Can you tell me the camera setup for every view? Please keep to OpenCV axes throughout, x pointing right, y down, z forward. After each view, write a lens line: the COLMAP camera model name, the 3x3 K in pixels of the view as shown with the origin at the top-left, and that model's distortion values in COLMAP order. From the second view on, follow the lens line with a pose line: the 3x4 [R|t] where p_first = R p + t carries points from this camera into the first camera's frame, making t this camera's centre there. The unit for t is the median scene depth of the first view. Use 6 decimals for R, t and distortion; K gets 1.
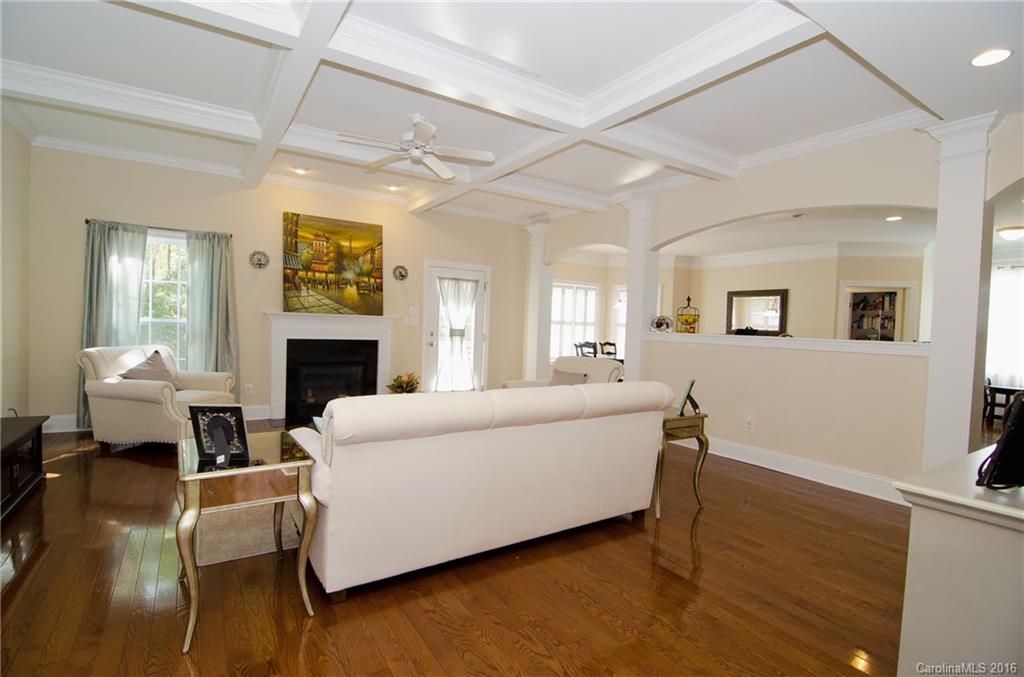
lens RADIAL K [[493.4, 0, 512.2], [0, 493.4, 344.2], [0, 0, 1]] dist [-0.007495, -0.006863]
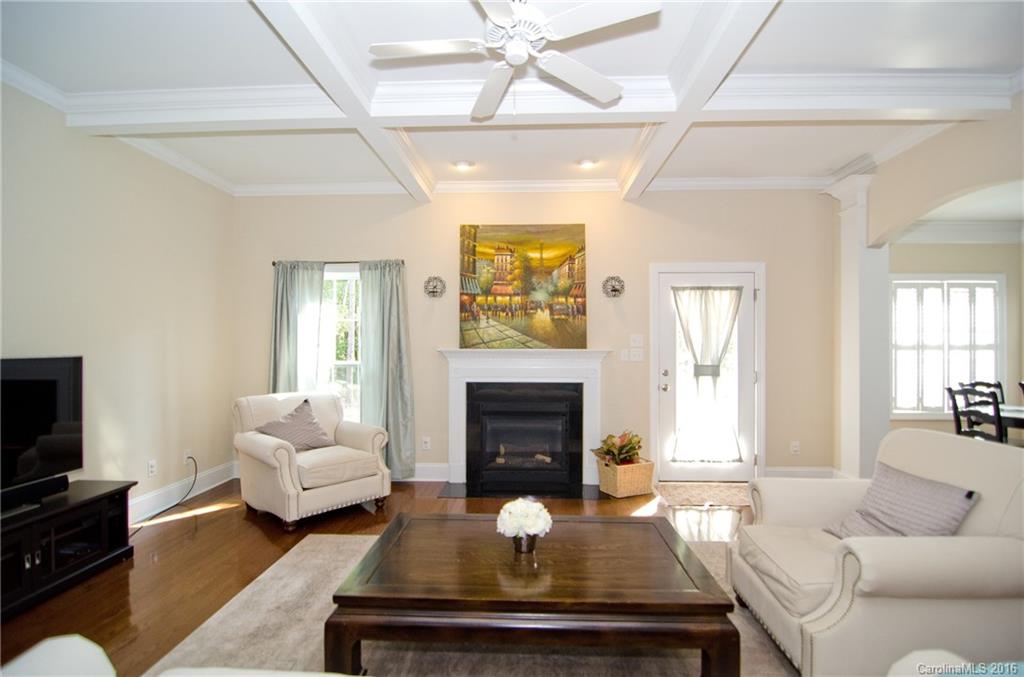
lens RADIAL K [[493.4, 0, 508.1], [0, 493.4, 342.9], [0, 0, 1]] dist [-0.007495, -0.006863]
pose [[0.813966, -0.037930, -0.579673, 0.060262], [0.004946, 0.998282, -0.058376, -0.026249], [0.580892, 0.044649, 0.812755, 0.372688]]
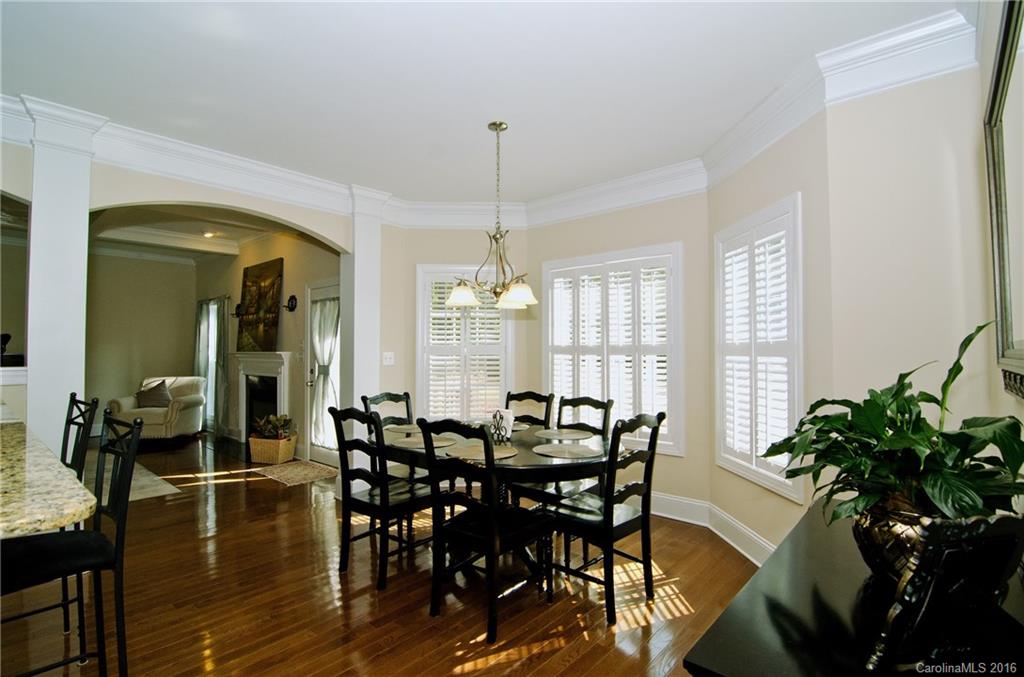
lens RADIAL K [[493.4, 0, 515.2], [0, 493.4, 338.8], [0, 0, 1]] dist [-0.007495, -0.006863]
pose [[0.279247, -0.060509, -0.958311, 0.817535], [-0.027099, 0.997118, -0.070856, -0.028657], [0.959837, 0.045756, 0.276803, 1.240592]]
